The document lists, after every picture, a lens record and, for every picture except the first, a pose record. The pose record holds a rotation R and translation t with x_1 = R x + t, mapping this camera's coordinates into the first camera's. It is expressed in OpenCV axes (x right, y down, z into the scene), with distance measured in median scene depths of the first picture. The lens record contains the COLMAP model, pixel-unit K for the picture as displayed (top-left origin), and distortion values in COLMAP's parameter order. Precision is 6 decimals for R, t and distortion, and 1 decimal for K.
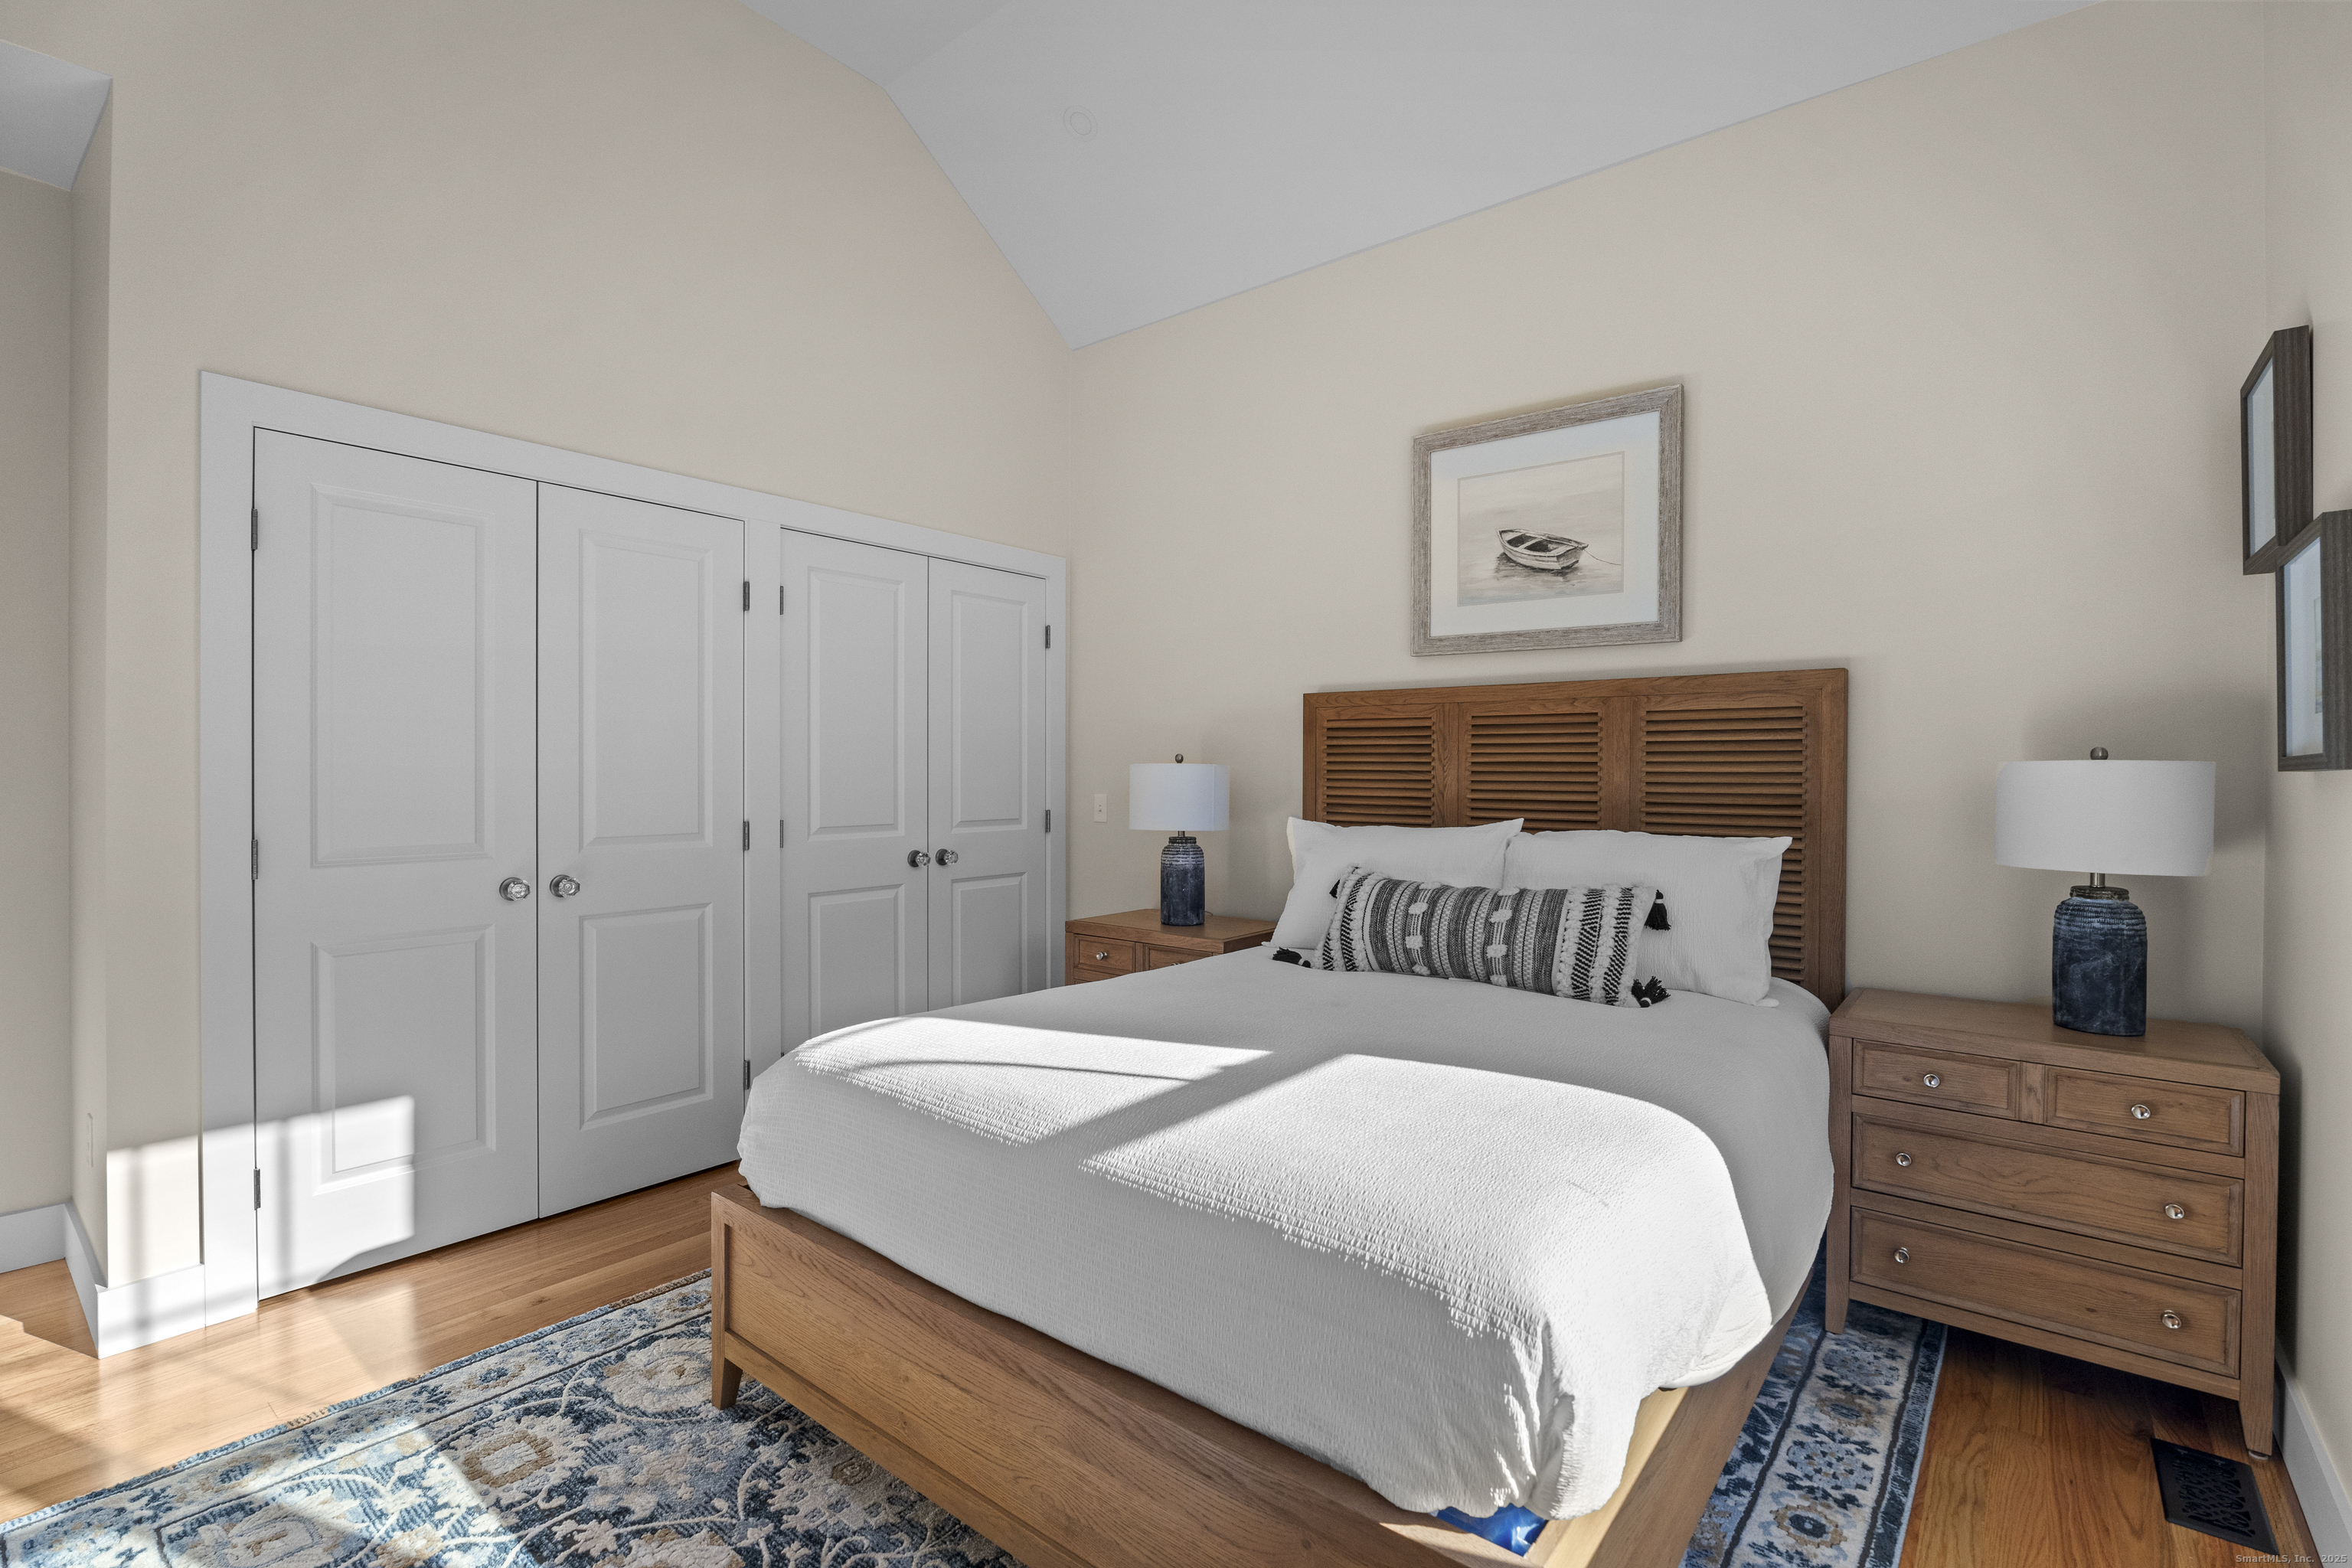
lens RADIAL K [[1065.2, 0, 1167.1], [0, 1065.2, 784.0], [0, 0, 1]] dist [-0.014705, -0.000138]
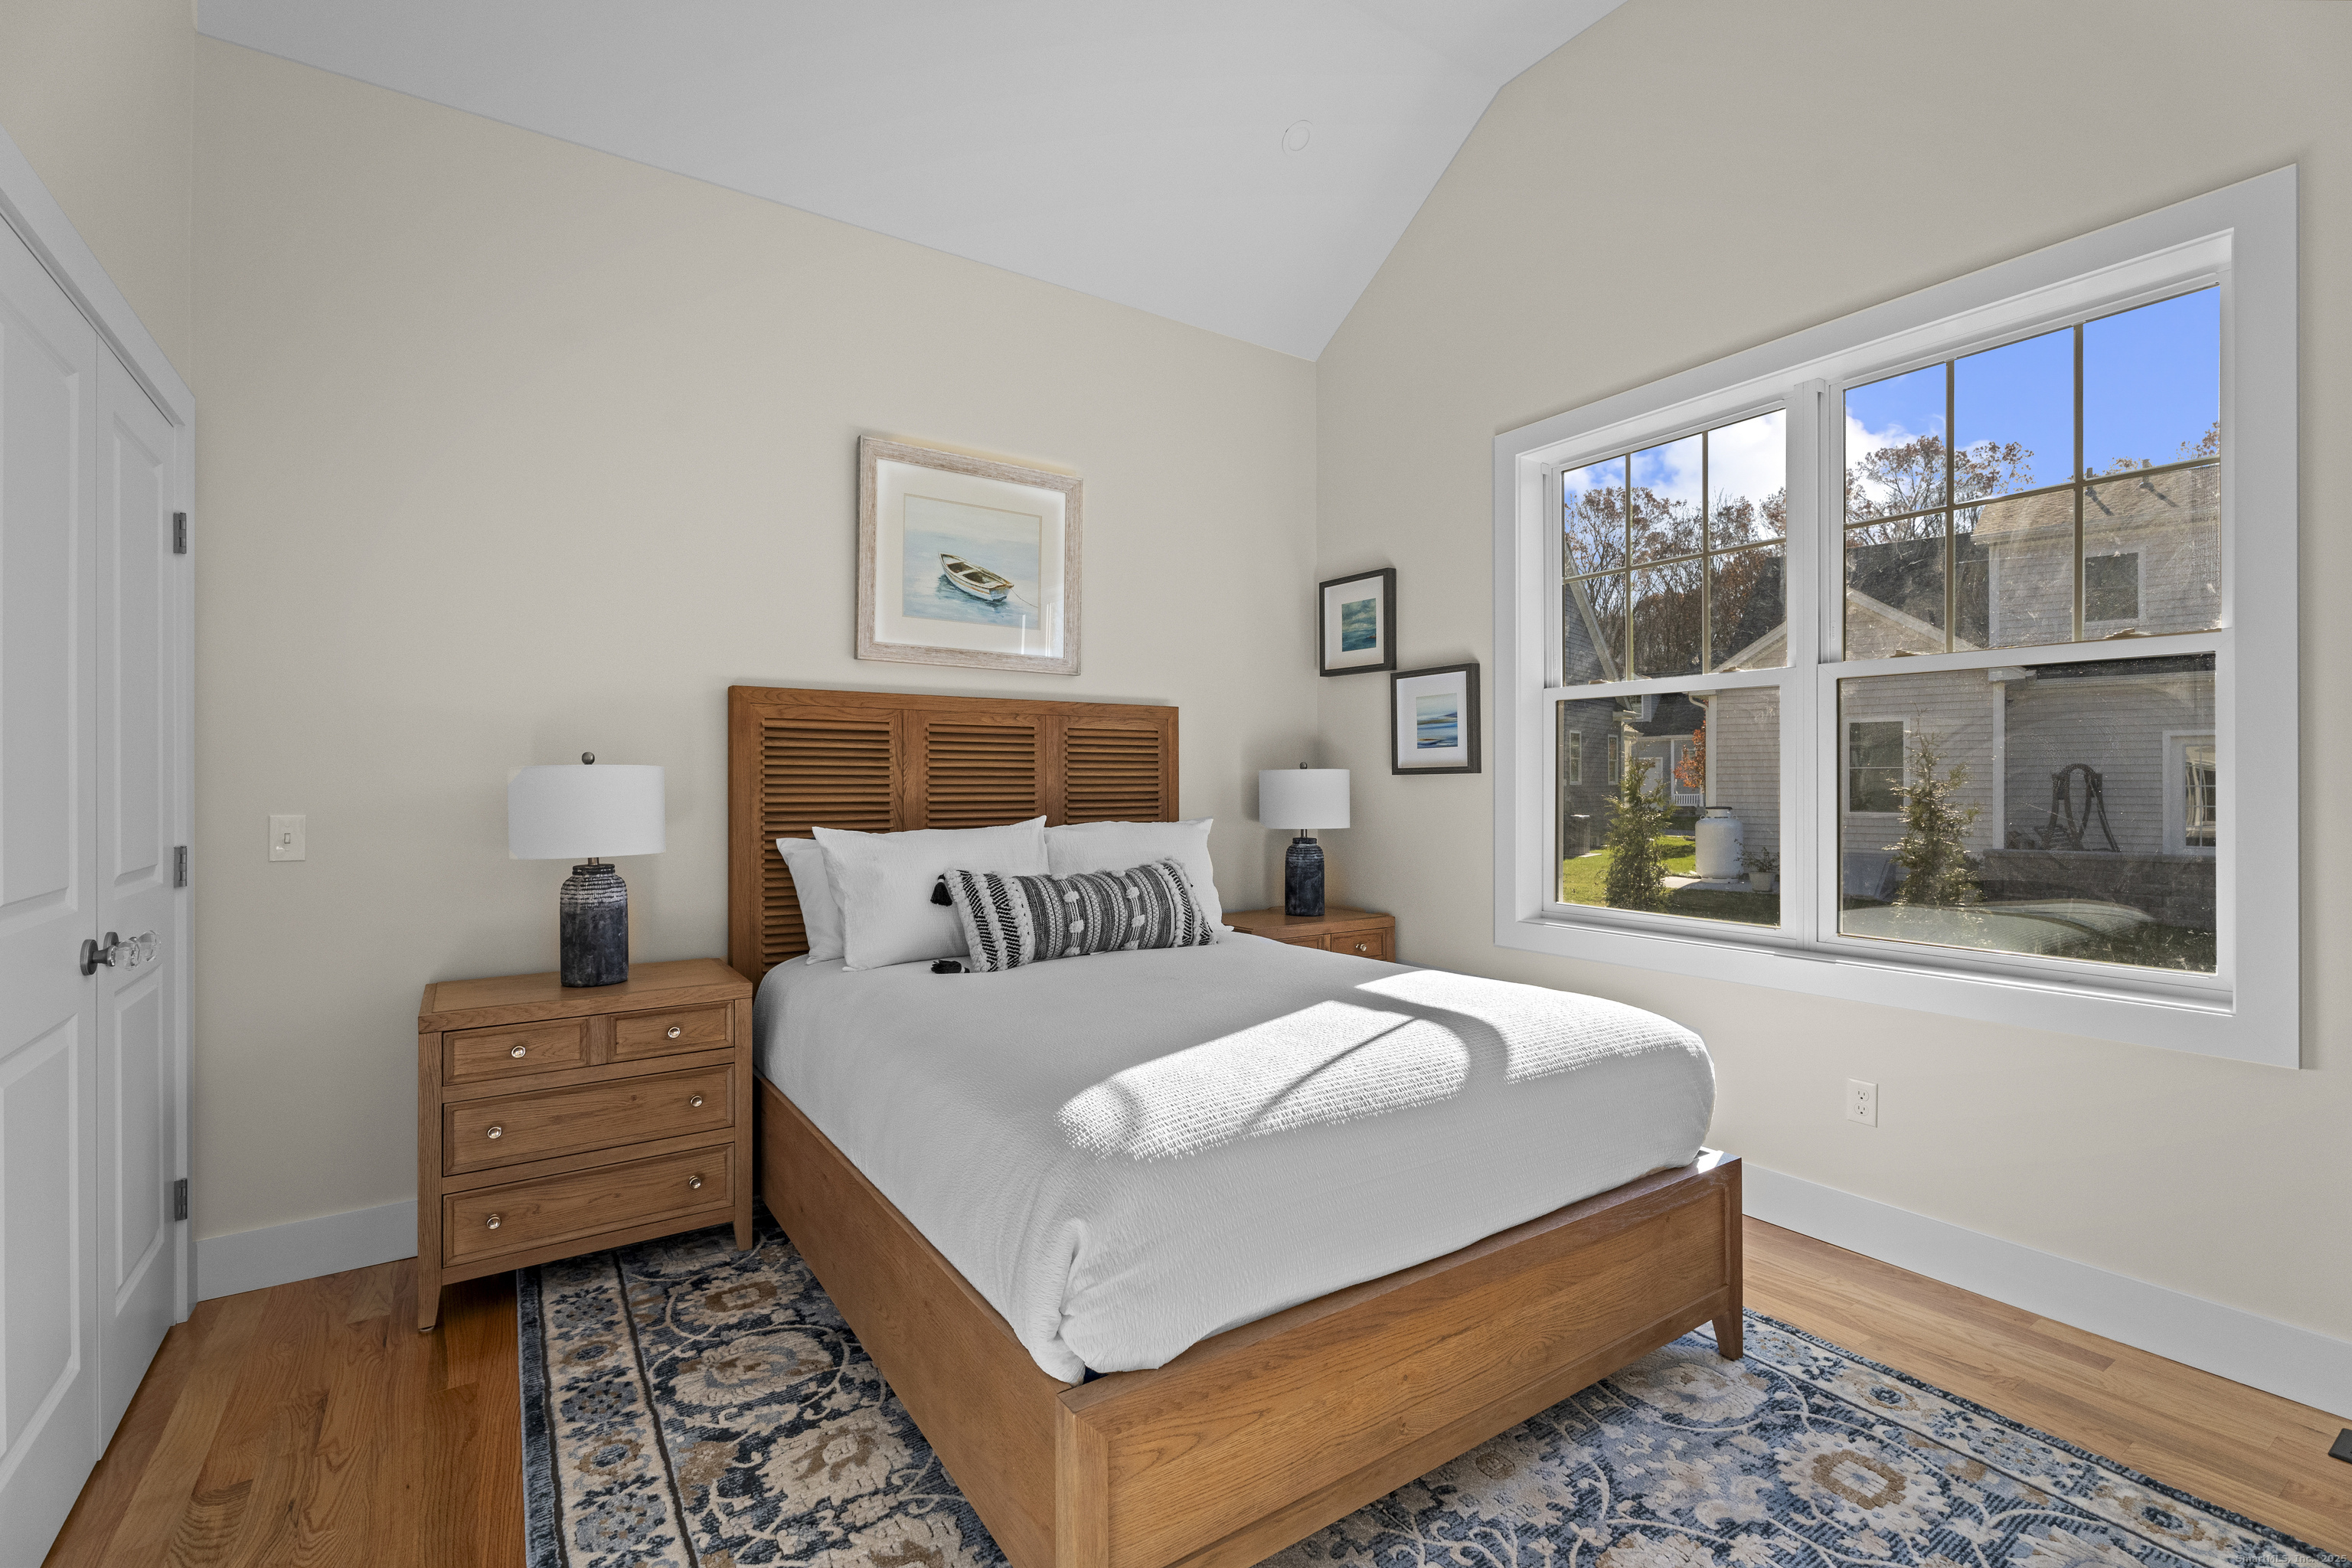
lens RADIAL K [[1033.7, 0, 1080.3], [0, 1033.7, 811.3], [0, 0, 1]] dist [-0.000354, 0.000072]
pose [[0.334817, -0.034067, 0.941667, -0.649714], [0.011659, 0.999420, 0.032011, -0.007583], [-0.942211, 0.000261, 0.335019, 0.518107]]
